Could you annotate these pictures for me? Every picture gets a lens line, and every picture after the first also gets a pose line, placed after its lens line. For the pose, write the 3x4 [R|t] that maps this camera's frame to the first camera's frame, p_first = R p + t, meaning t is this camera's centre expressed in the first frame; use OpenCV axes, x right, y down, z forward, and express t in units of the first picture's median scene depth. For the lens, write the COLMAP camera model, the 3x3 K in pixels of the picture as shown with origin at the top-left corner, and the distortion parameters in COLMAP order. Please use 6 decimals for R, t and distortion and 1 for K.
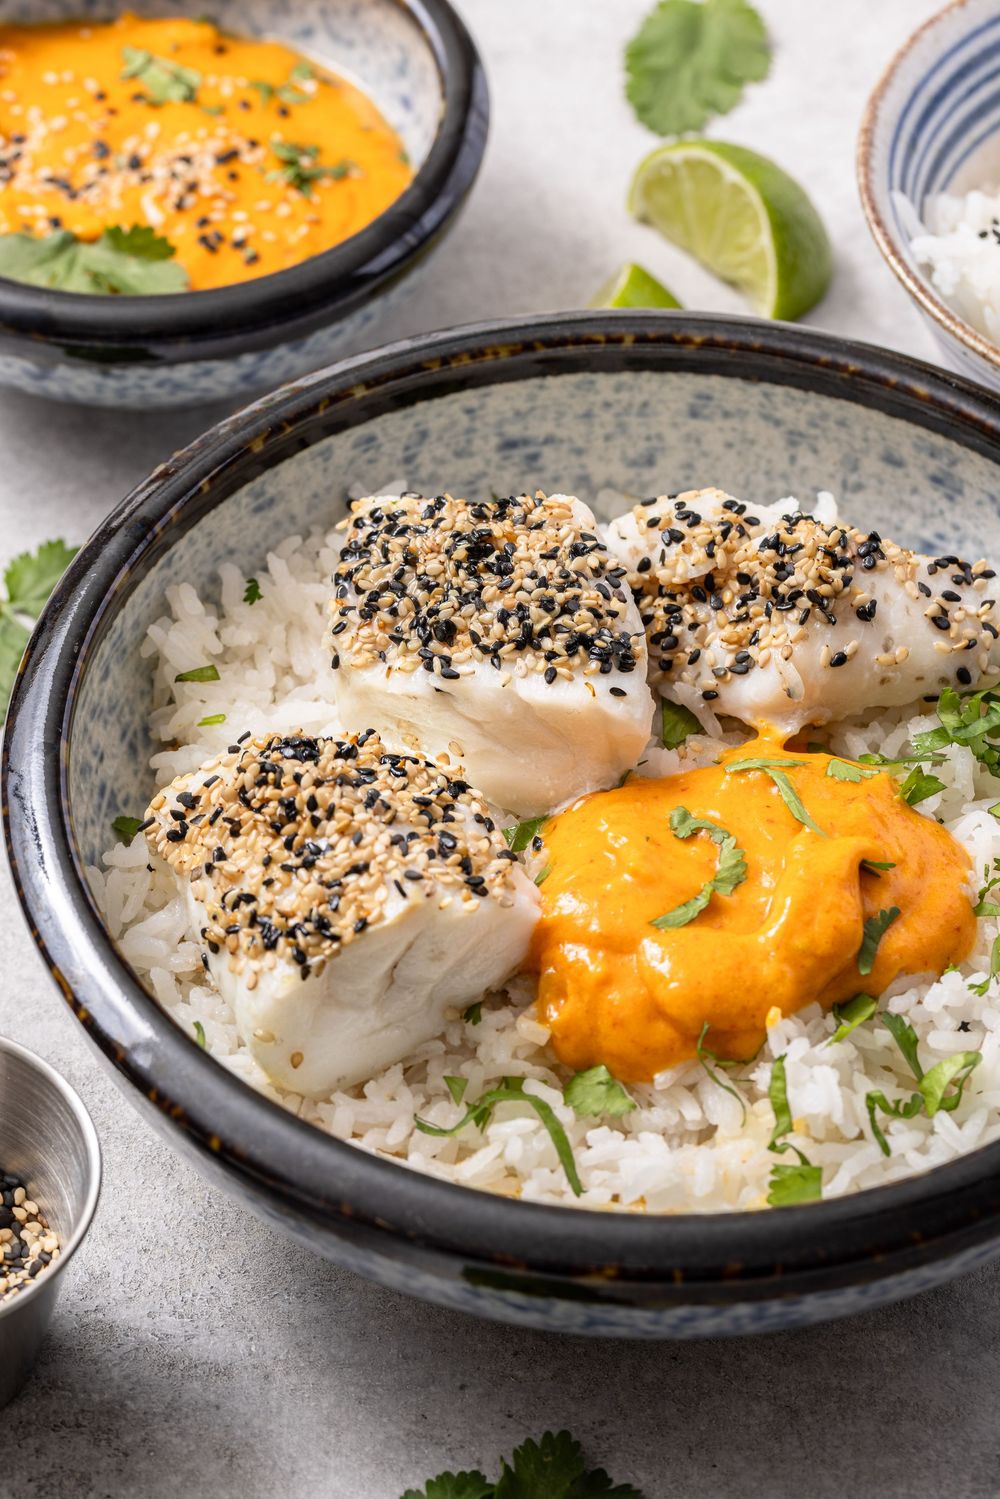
lens RADIAL K [[4342.2, 0, 500.0], [0, 4342.2, 749.5], [0, 0, 1]] dist [0.147464, -0.127020]
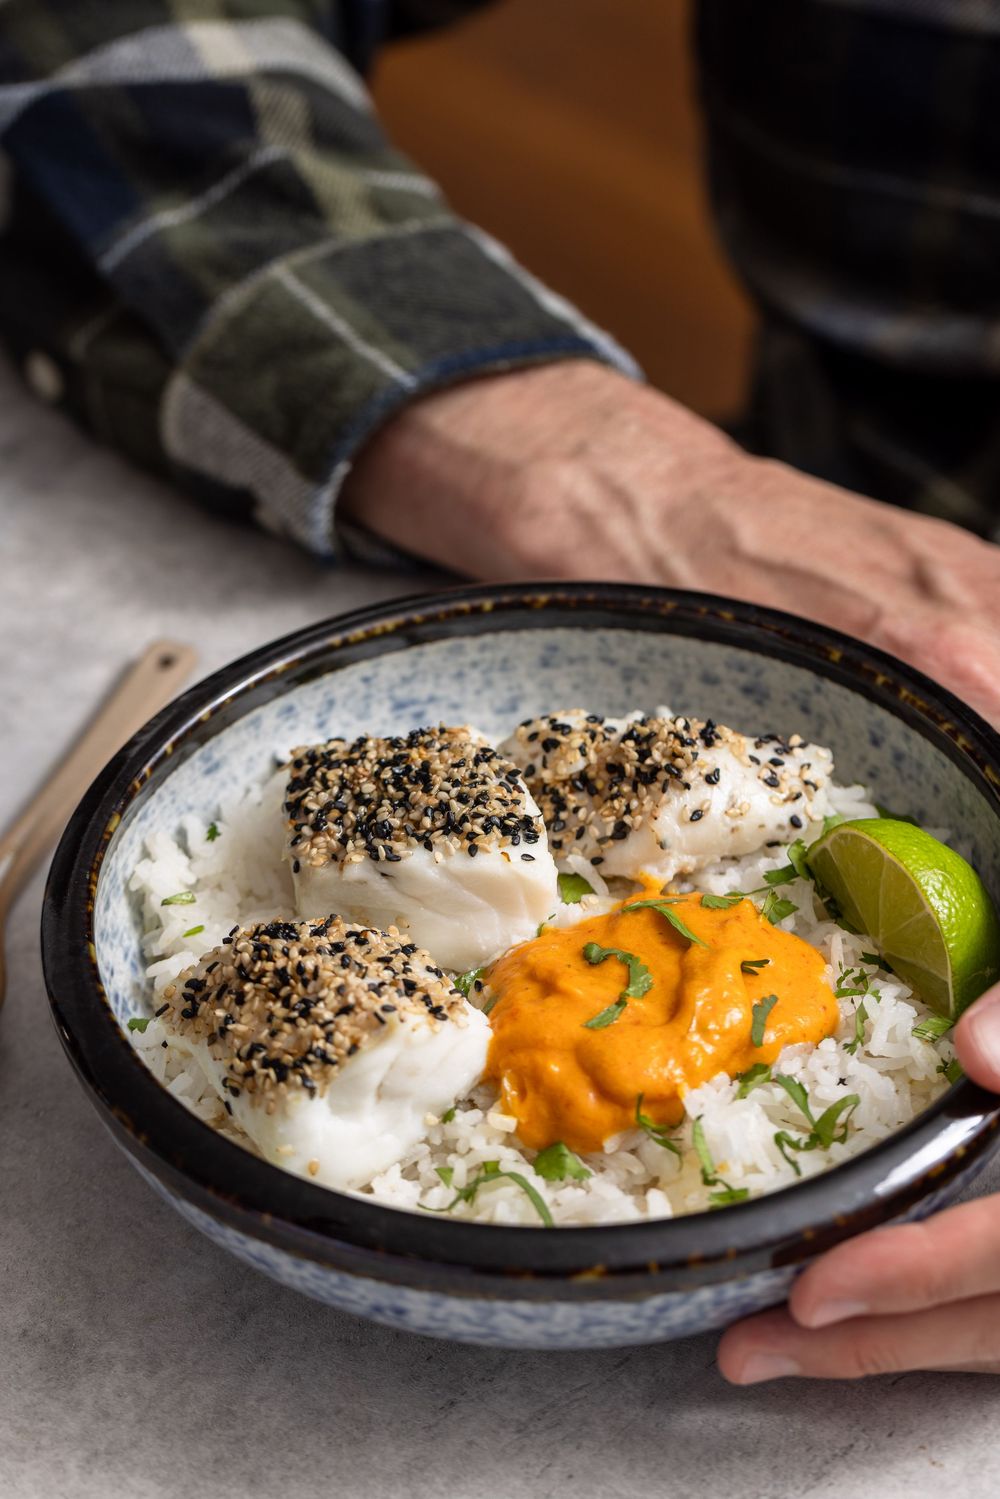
lens RADIAL K [[4342.2, 0, 500.0], [0, 4342.2, 749.5], [0, 0, 1]] dist [0.147464, -0.127020]
pose [[0.989569, -0.115987, 0.085438, -0.079359], [0.127721, 0.980717, -0.147926, 0.132619], [-0.066633, 0.157296, 0.985301, -0.218763]]
